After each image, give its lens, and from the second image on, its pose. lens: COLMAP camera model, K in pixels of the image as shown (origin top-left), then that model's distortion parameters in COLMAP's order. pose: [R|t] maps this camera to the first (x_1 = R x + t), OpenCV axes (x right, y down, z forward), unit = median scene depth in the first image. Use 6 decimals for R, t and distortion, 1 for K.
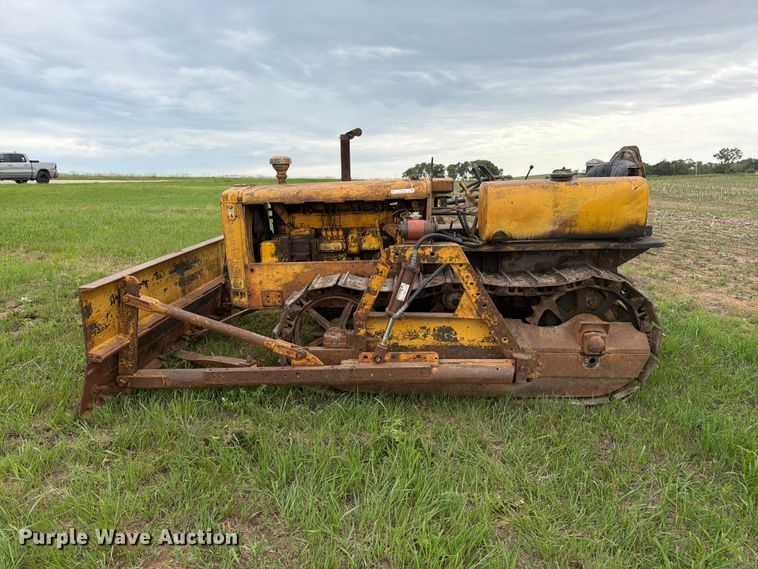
lens RADIAL K [[543.0, 0, 382.7], [0, 543.0, 282.0], [0, 0, 1]] dist [0.105130, -0.133554]
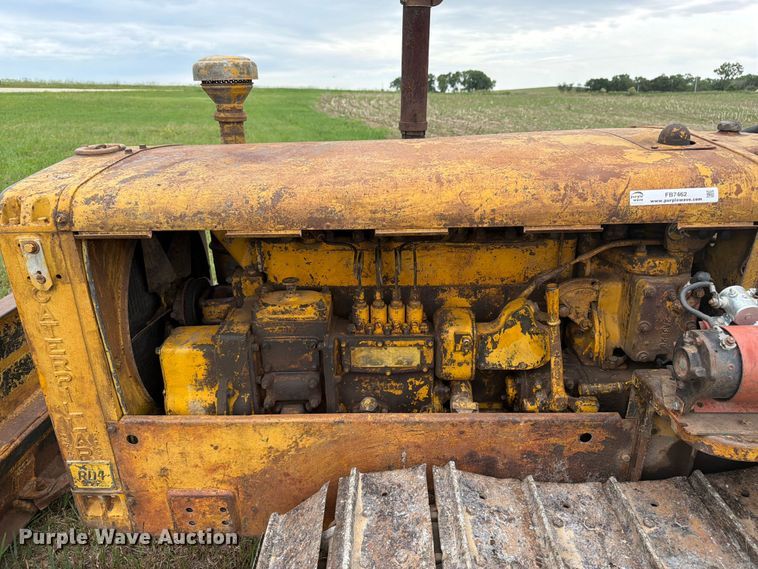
lens RADIAL K [[538.8, 0, 382.2], [0, 538.8, 283.7], [0, 0, 1]] dist [0.060826, -0.074109]
pose [[0.999545, 0.003794, 0.029921, -0.114231], [-0.008427, 0.987677, 0.156279, -0.167925], [-0.028960, -0.156460, 0.987260, 0.748479]]
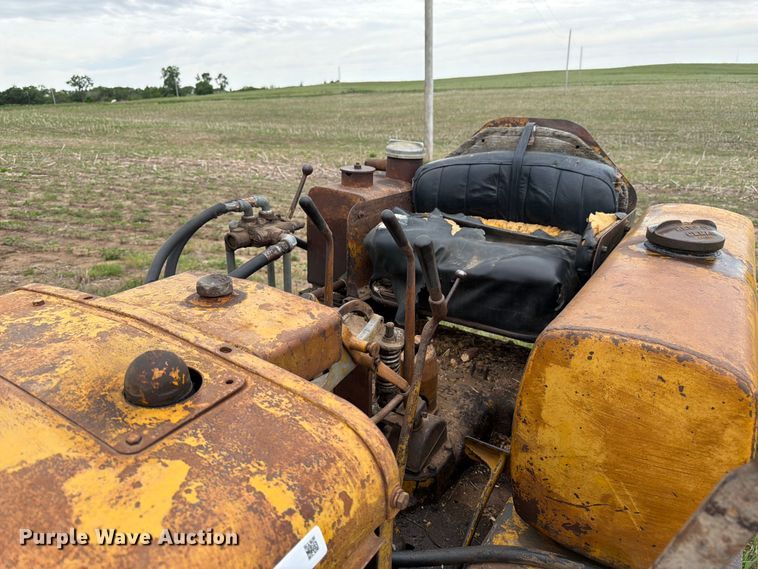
lens RADIAL K [[540.6, 0, 379.0], [0, 540.6, 284.5], [0, 0, 1]] dist [0.032888, -0.042497]
pose [[0.507876, -0.274262, 0.816604, -0.019249], [0.163097, 0.961432, 0.221468, -0.250739], [-0.845850, 0.020708, 0.533019, 0.938271]]
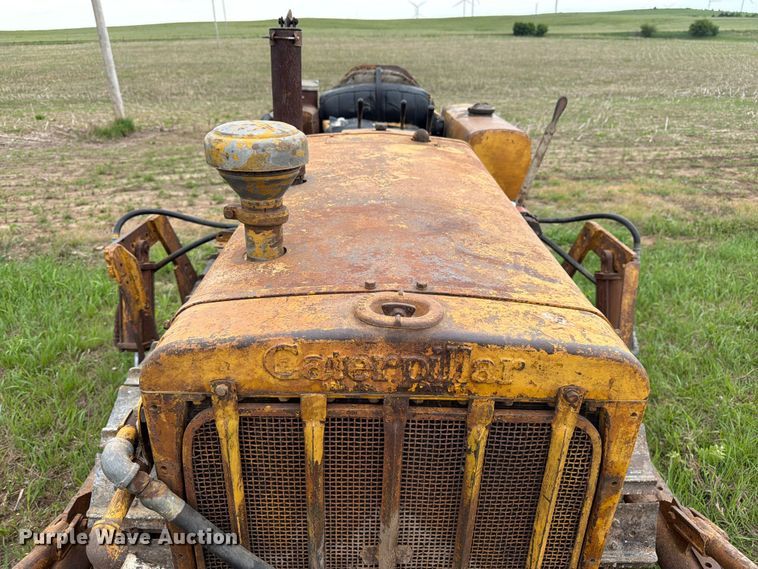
lens RADIAL K [[560.6, 0, 380.0], [0, 560.6, 290.1], [0, 0, 1]] dist [0.002789, -0.002192]
pose [[-0.063900, -0.387784, 0.919533, -0.488882], [0.197407, 0.898297, 0.392547, -0.291366], [-0.978237, 0.206606, 0.019150, 1.126305]]
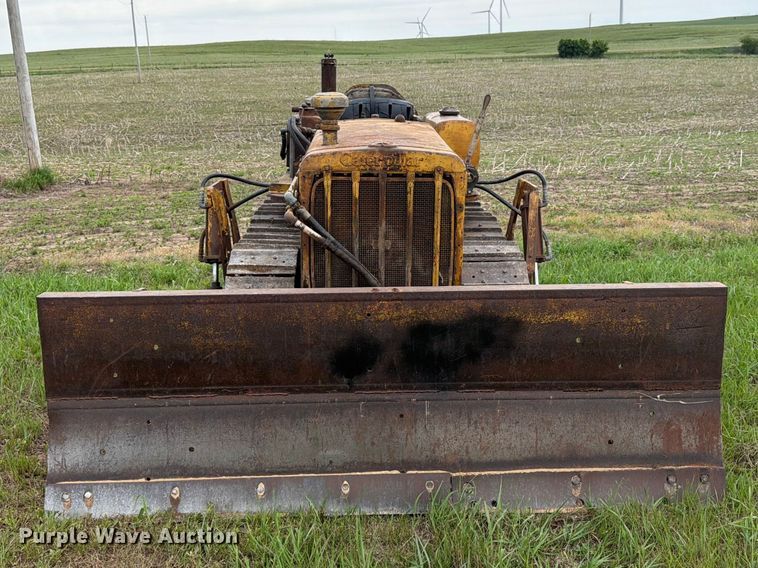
lens RADIAL K [[896.3, 0, 379.0], [0, 896.3, 284.0], [0, 0, 1]] dist [0.246317, -0.593282]
pose [[-0.074272, -0.208156, 0.975272, -1.354511], [0.218528, 0.950806, 0.219576, -0.277420], [-0.973000, 0.229432, -0.025130, 1.192858]]
